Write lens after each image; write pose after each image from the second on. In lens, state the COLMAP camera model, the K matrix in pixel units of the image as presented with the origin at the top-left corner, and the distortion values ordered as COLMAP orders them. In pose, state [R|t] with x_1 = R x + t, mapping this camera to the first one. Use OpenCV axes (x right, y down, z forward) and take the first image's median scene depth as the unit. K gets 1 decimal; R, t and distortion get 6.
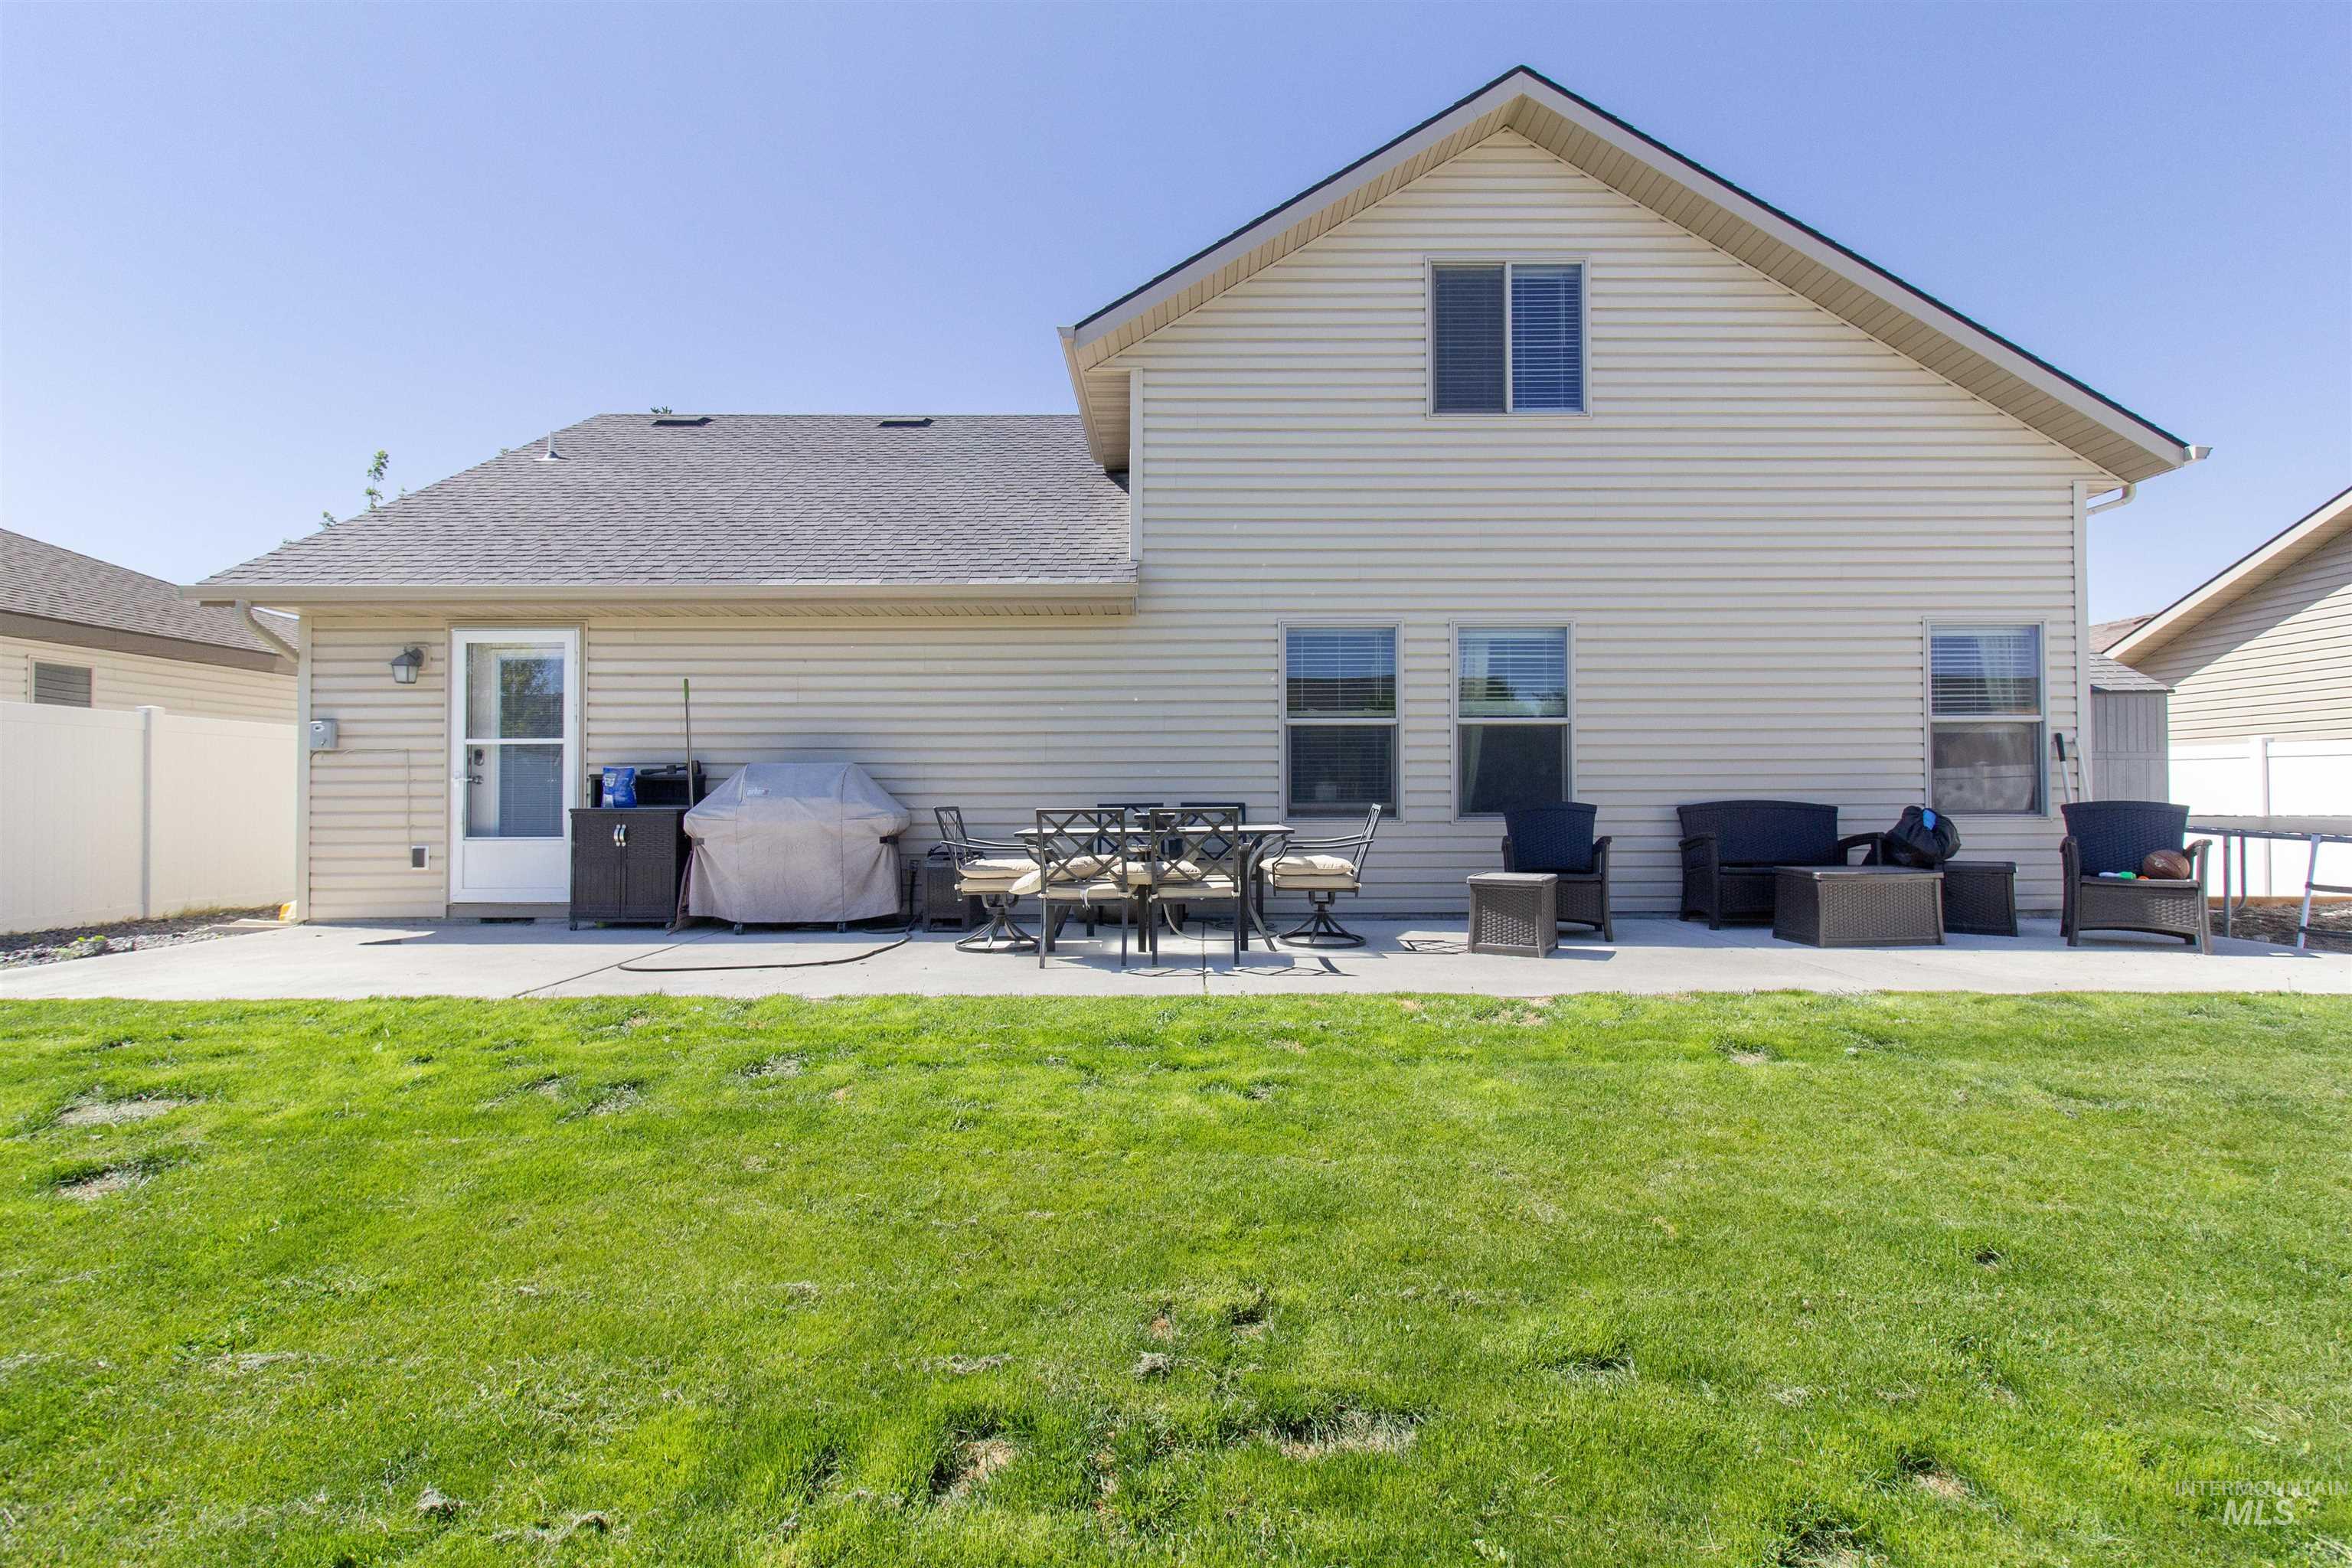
lens RADIAL K [[1099.9, 0, 1189.9], [0, 1099.9, 769.7], [0, 0, 1]] dist [0.001140, -0.014028]
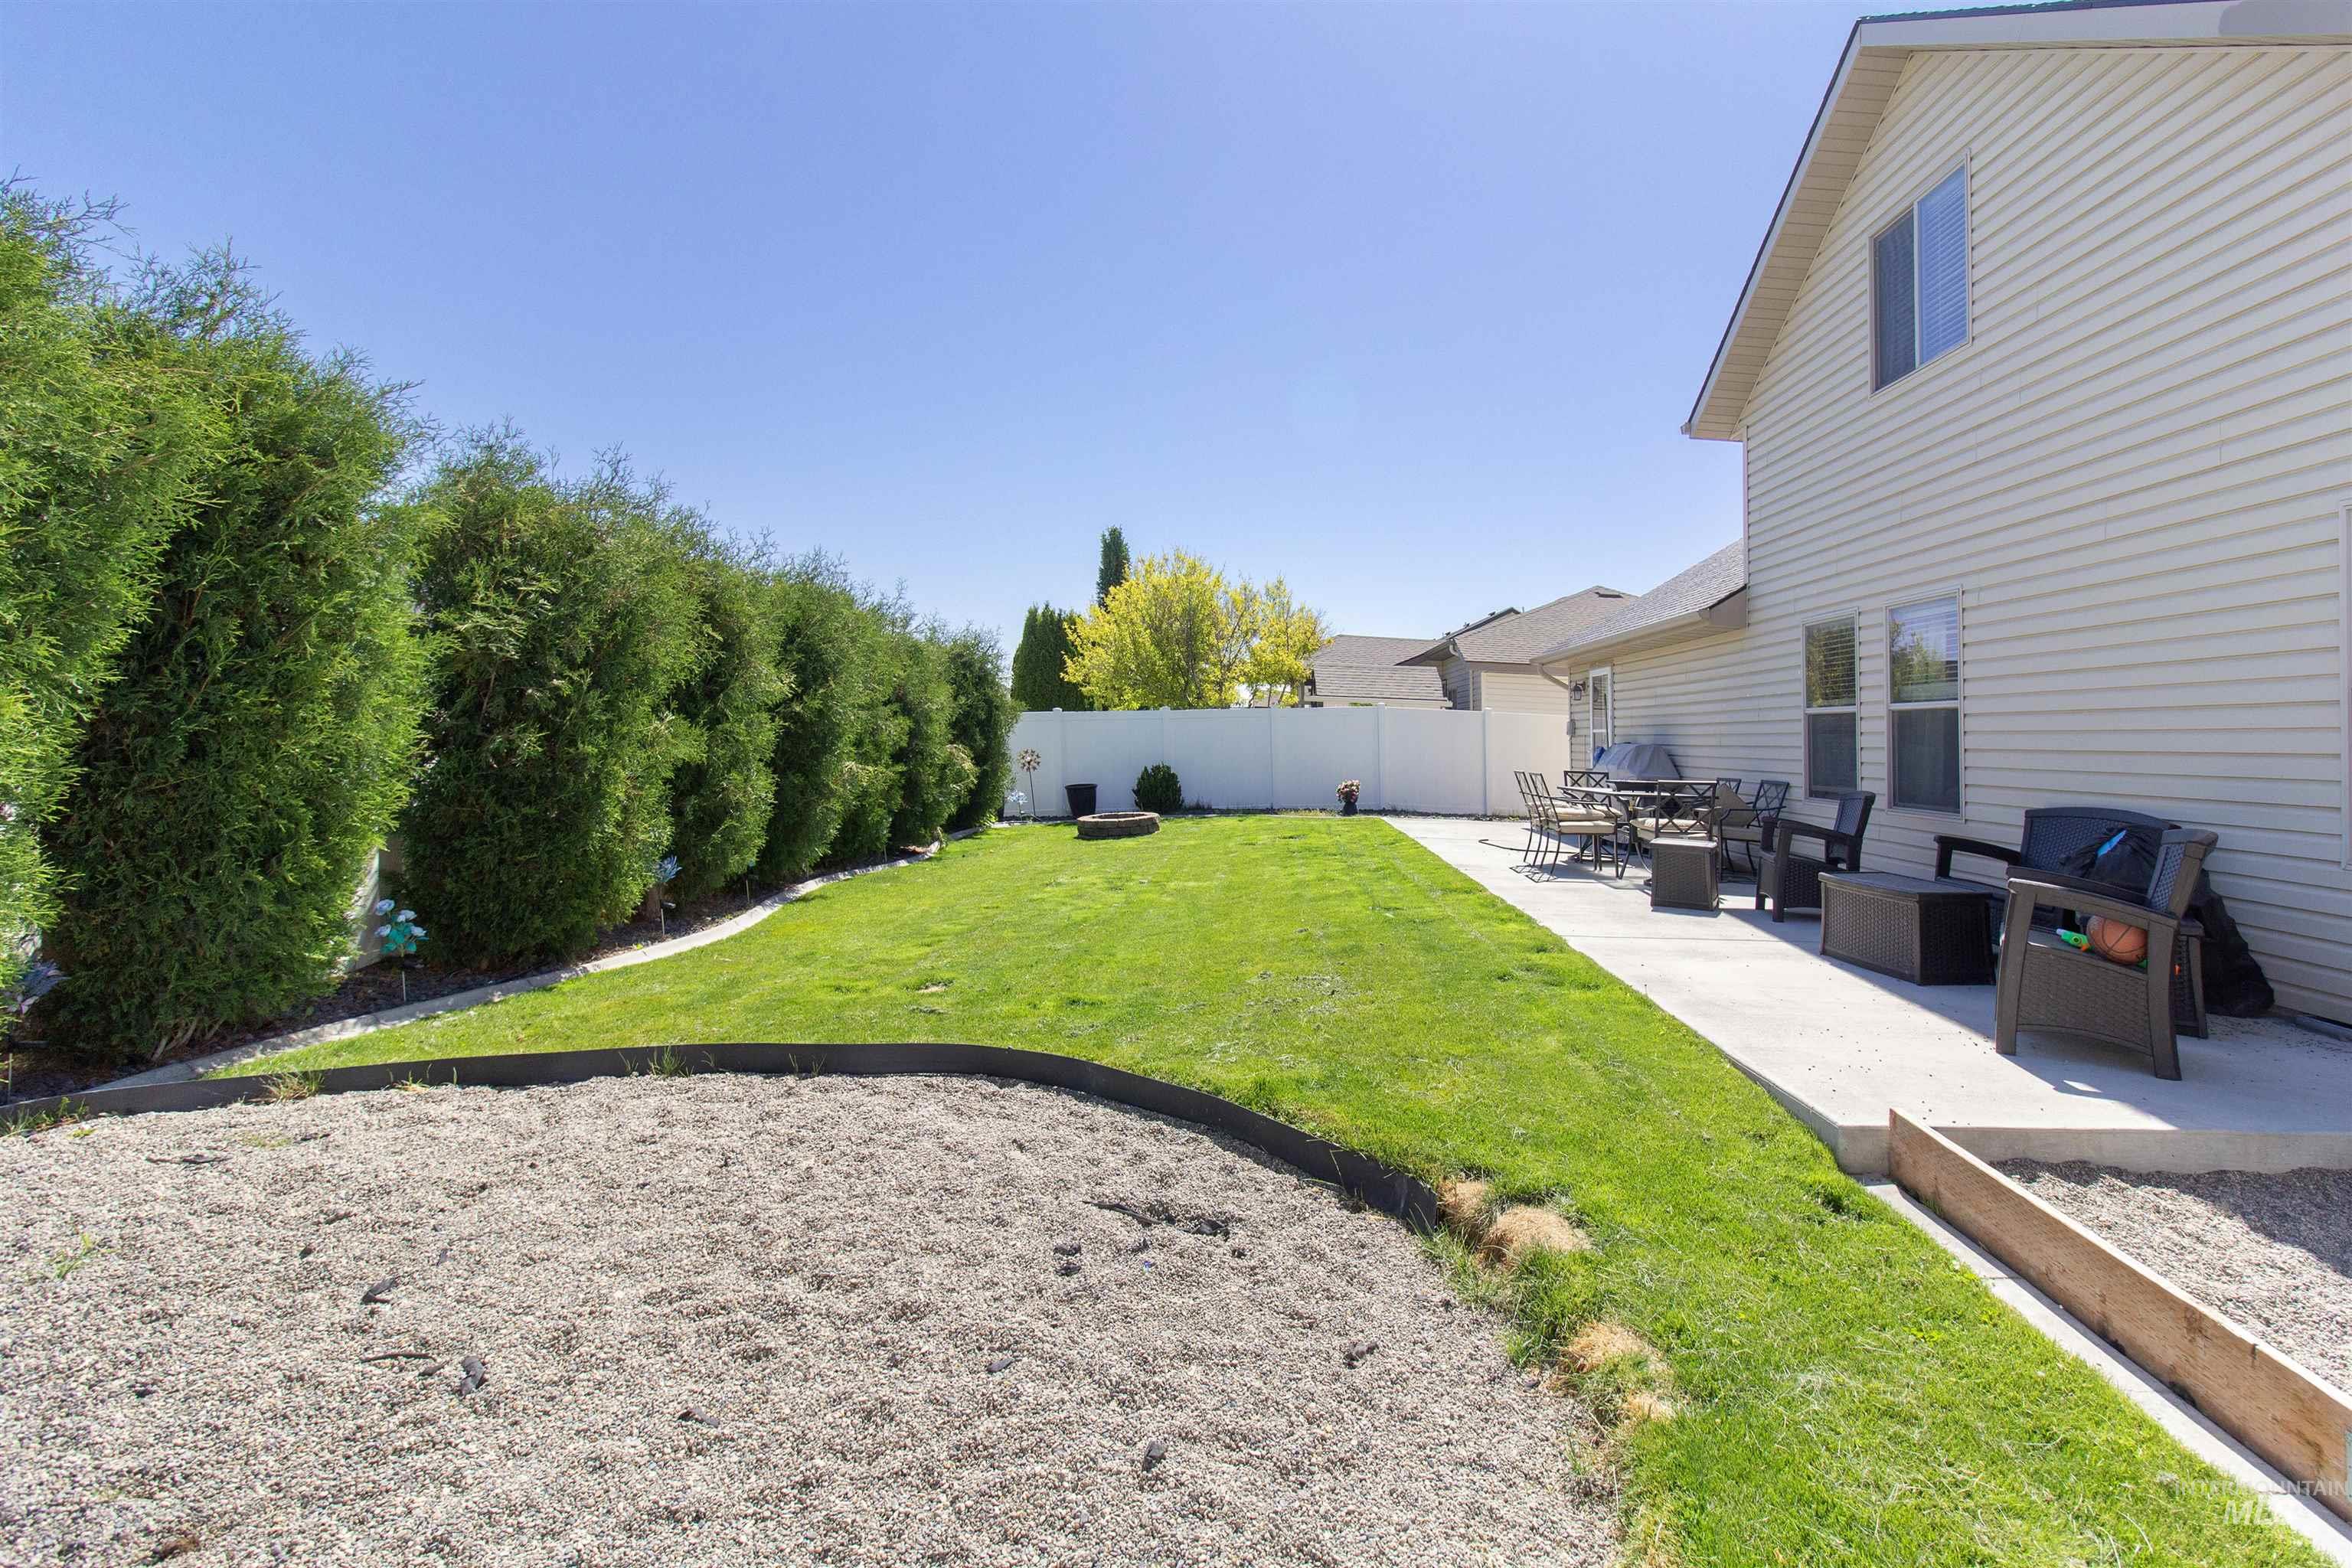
lens RADIAL K [[1099.9, 0, 1189.9], [0, 1099.9, 769.7], [0, 0, 1]] dist [0.001140, -0.014028]
pose [[-0.058727, 0.035590, -0.997639, 1.248998], [0.045825, 0.998407, 0.032920, -0.049051], [0.997222, -0.043783, -0.060265, 0.435763]]
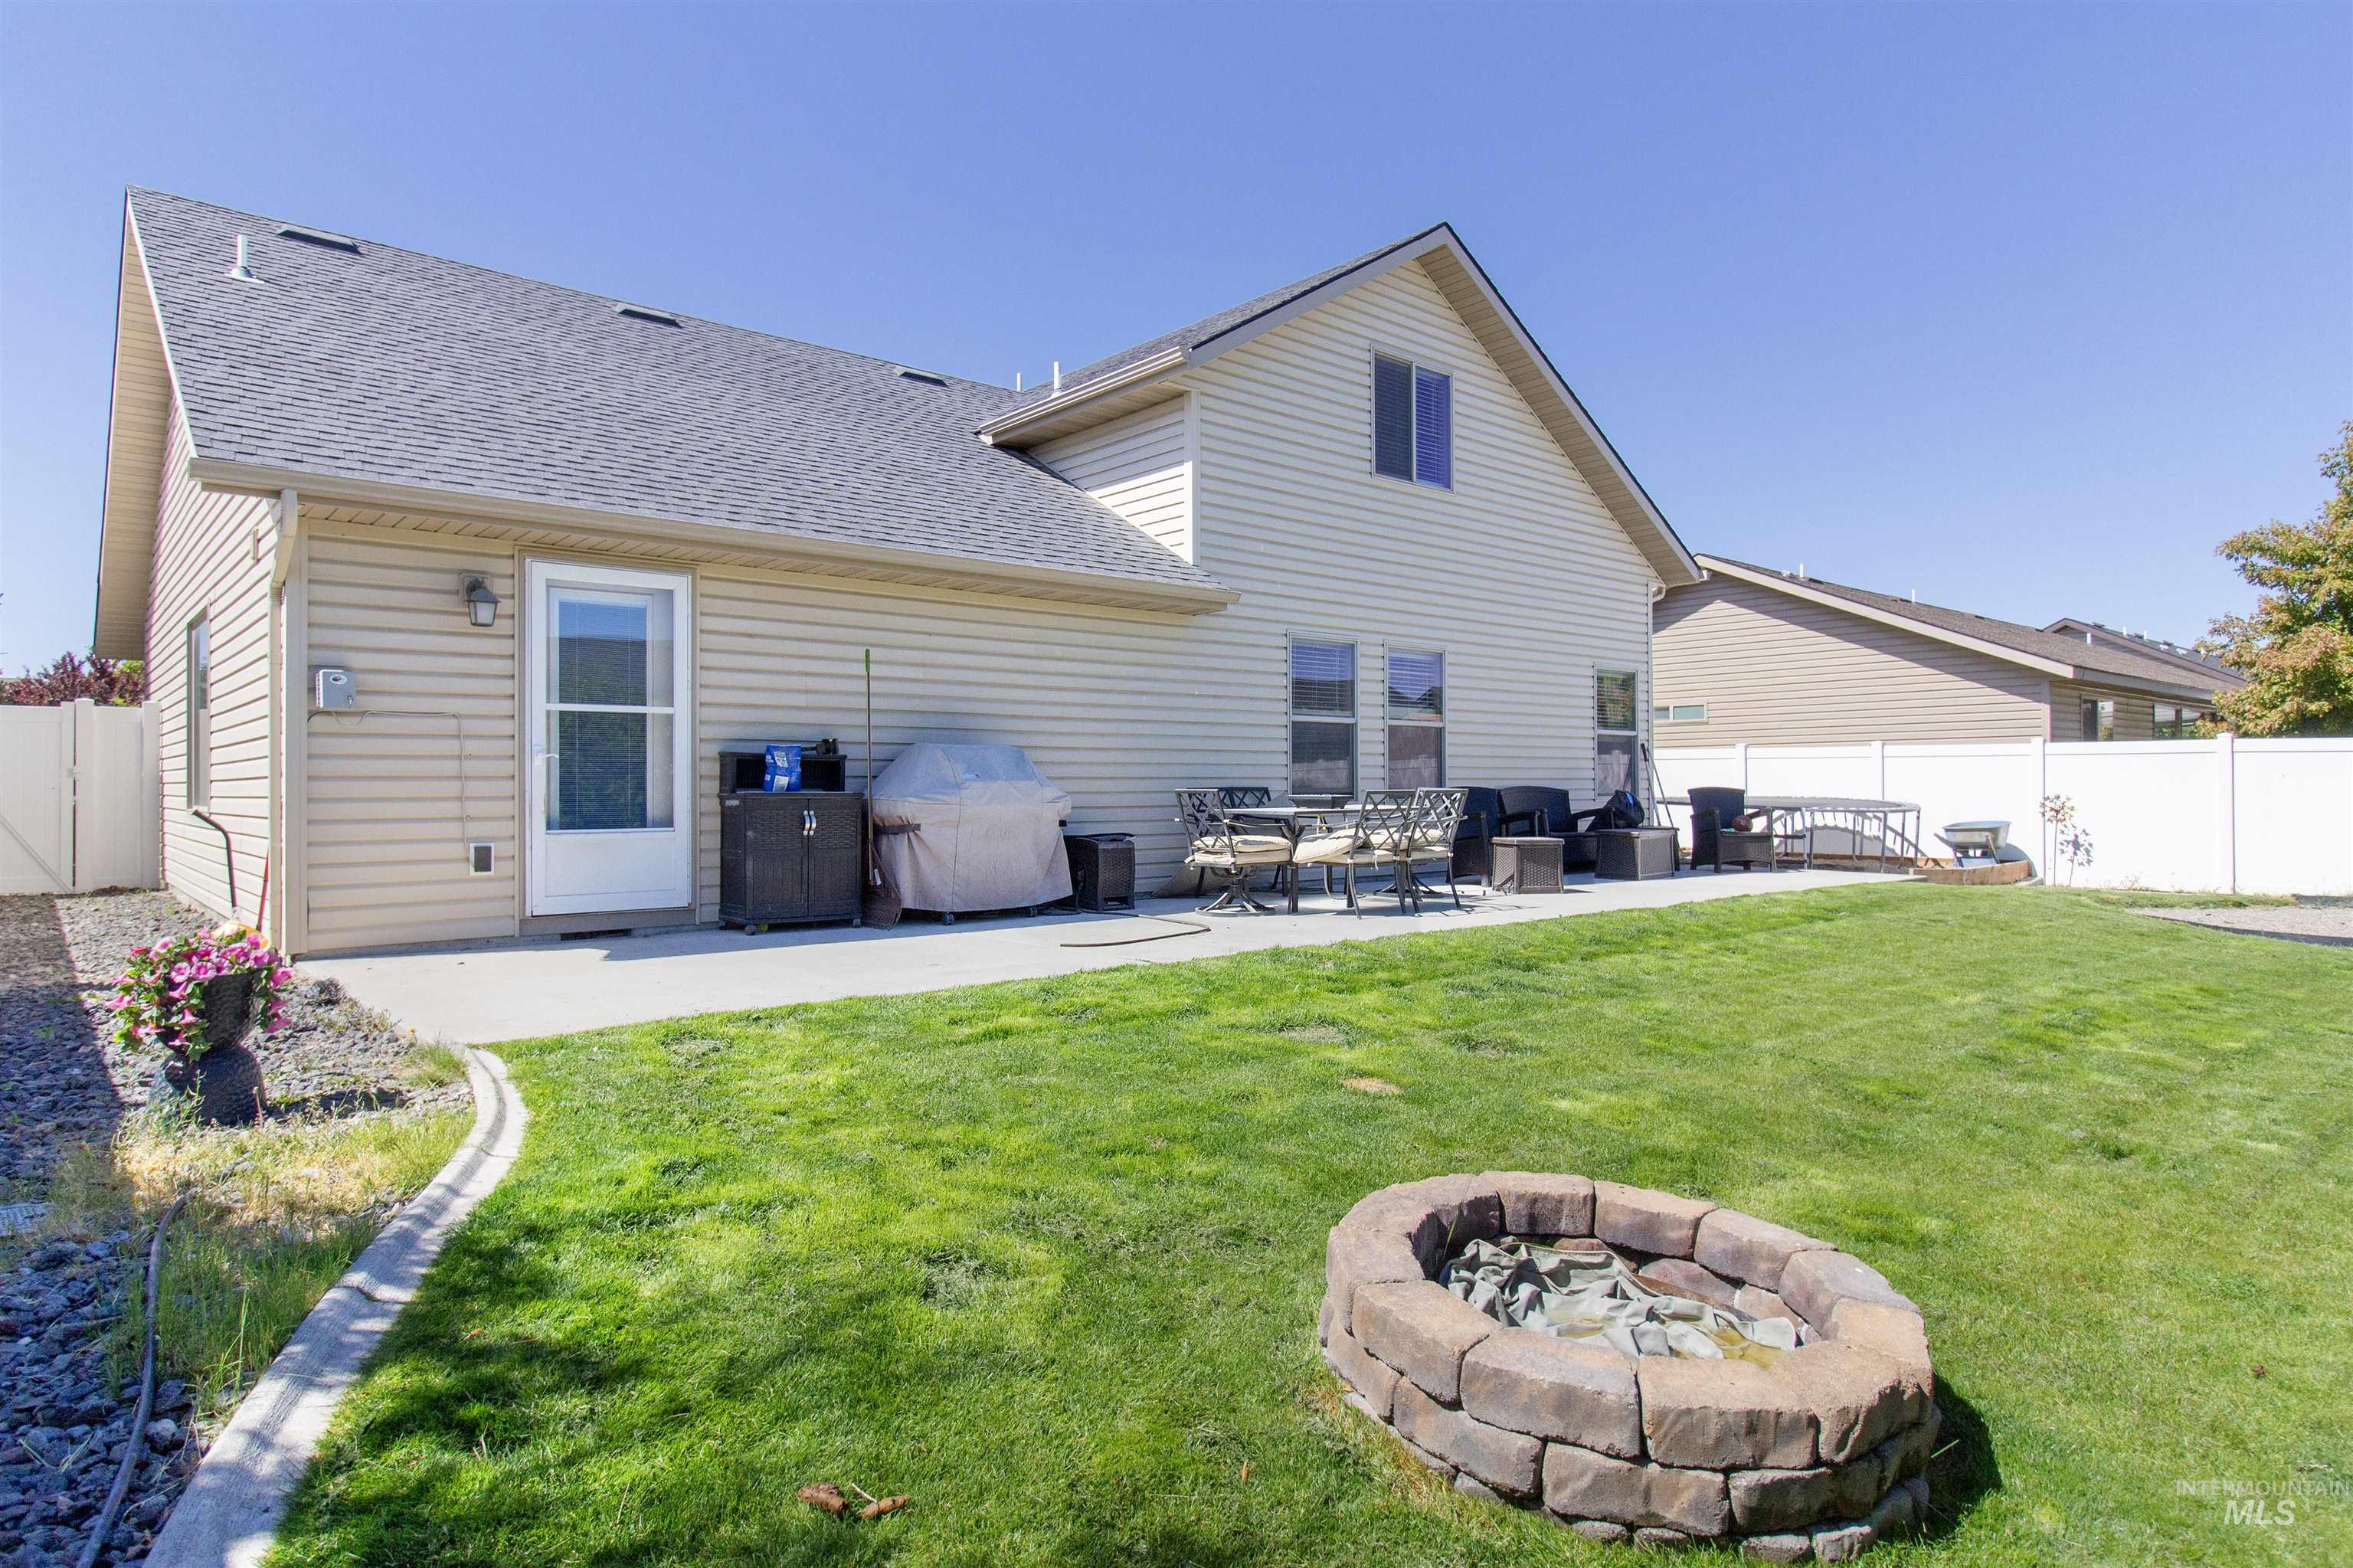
lens RADIAL K [[1358.3, 0, 1176.5], [0, 1358.3, 784.0], [0, 0, 1]] dist [-0.027594, -0.000043]
pose [[0.748951, 0.002547, 0.662620, -0.958044], [-0.018265, 0.999692, 0.016801, 0.004738], [-0.662374, -0.024686, 0.748767, -0.005477]]
